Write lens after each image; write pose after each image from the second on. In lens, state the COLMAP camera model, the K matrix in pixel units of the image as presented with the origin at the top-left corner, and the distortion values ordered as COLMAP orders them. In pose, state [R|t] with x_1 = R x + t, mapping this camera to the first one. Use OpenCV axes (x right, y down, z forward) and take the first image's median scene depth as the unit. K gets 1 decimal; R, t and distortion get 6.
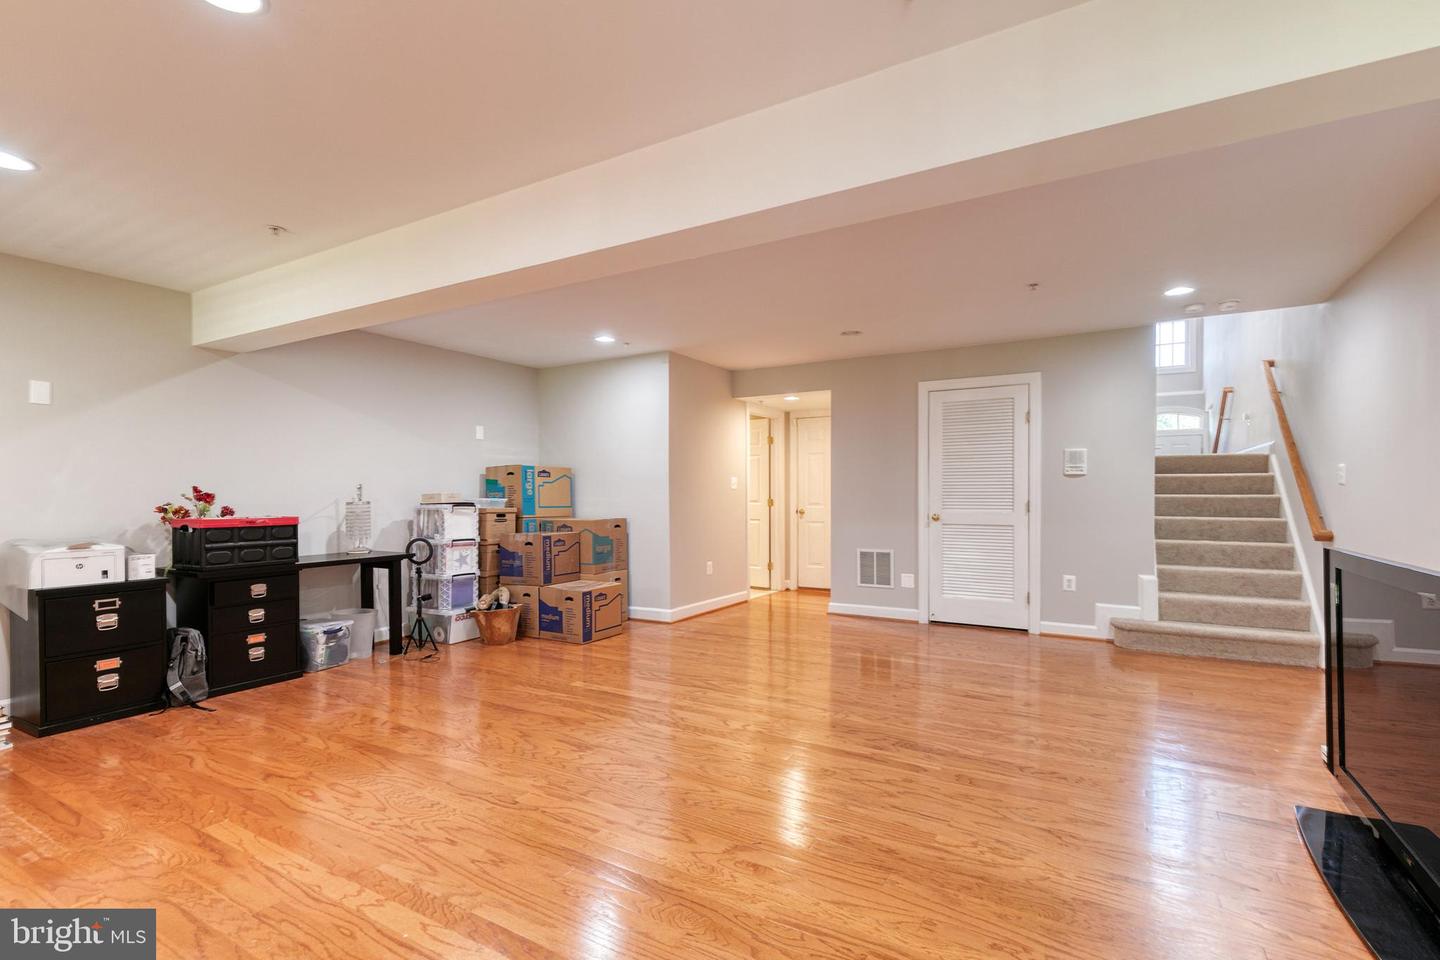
lens RADIAL K [[677.0, 0, 724.6], [0, 677.0, 503.2], [0, 0, 1]] dist [0.003178, 0.000145]
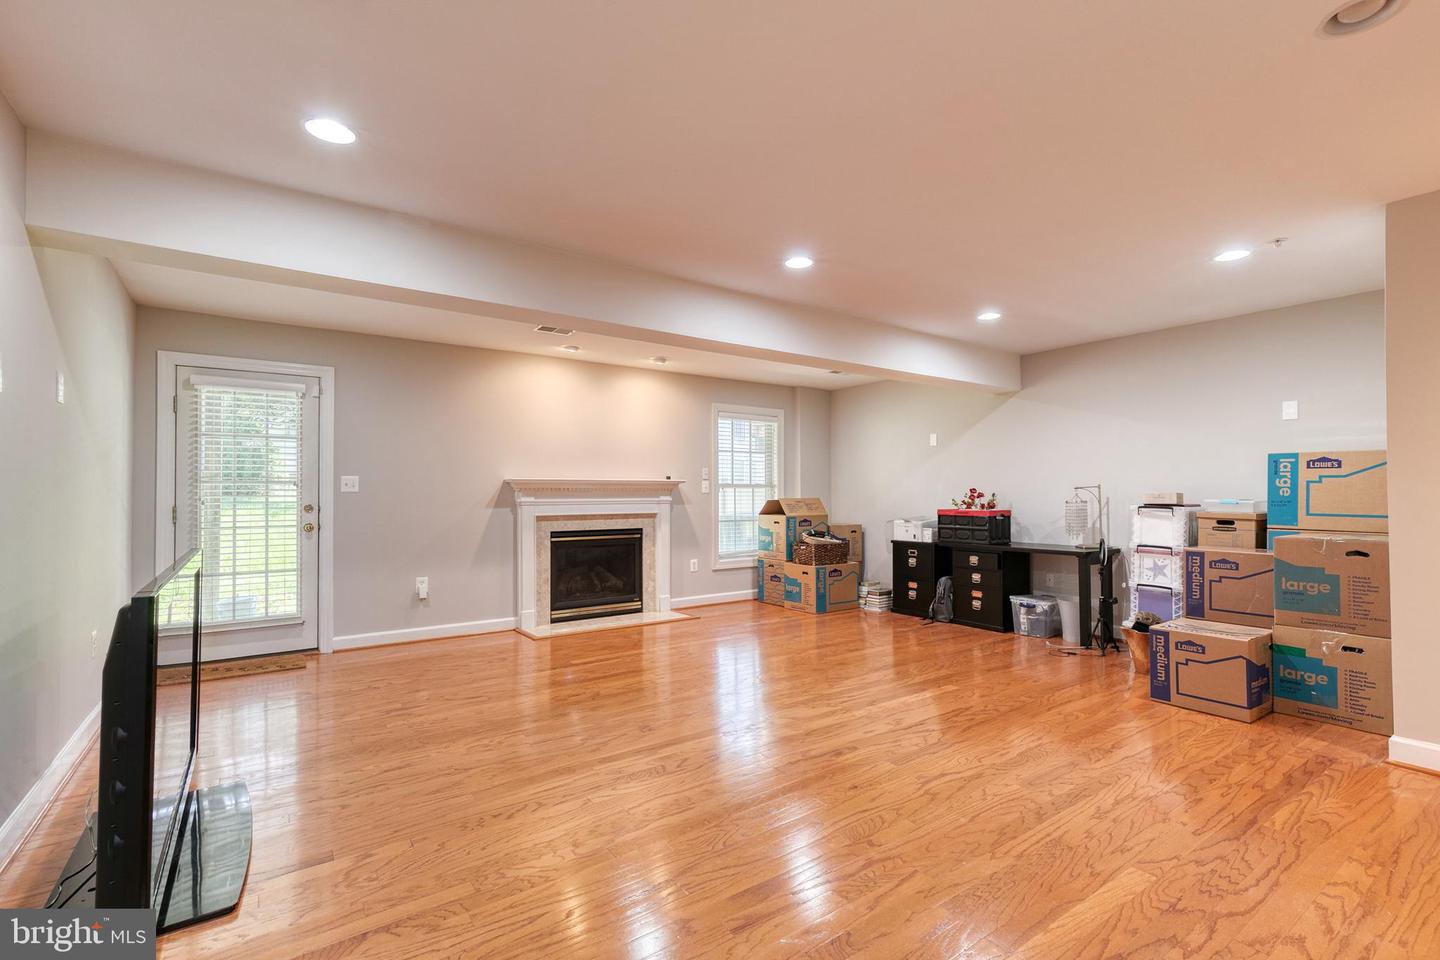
lens RADIAL K [[639.7, 0, 732.8], [0, 639.7, 486.8], [0, 0, 1]] dist [0.003943, -0.001024]
pose [[-0.405171, -0.004148, -0.914232, 0.662168], [-0.010427, 0.999946, 0.000084, -0.019369], [0.914182, 0.009567, -0.405192, 0.936645]]
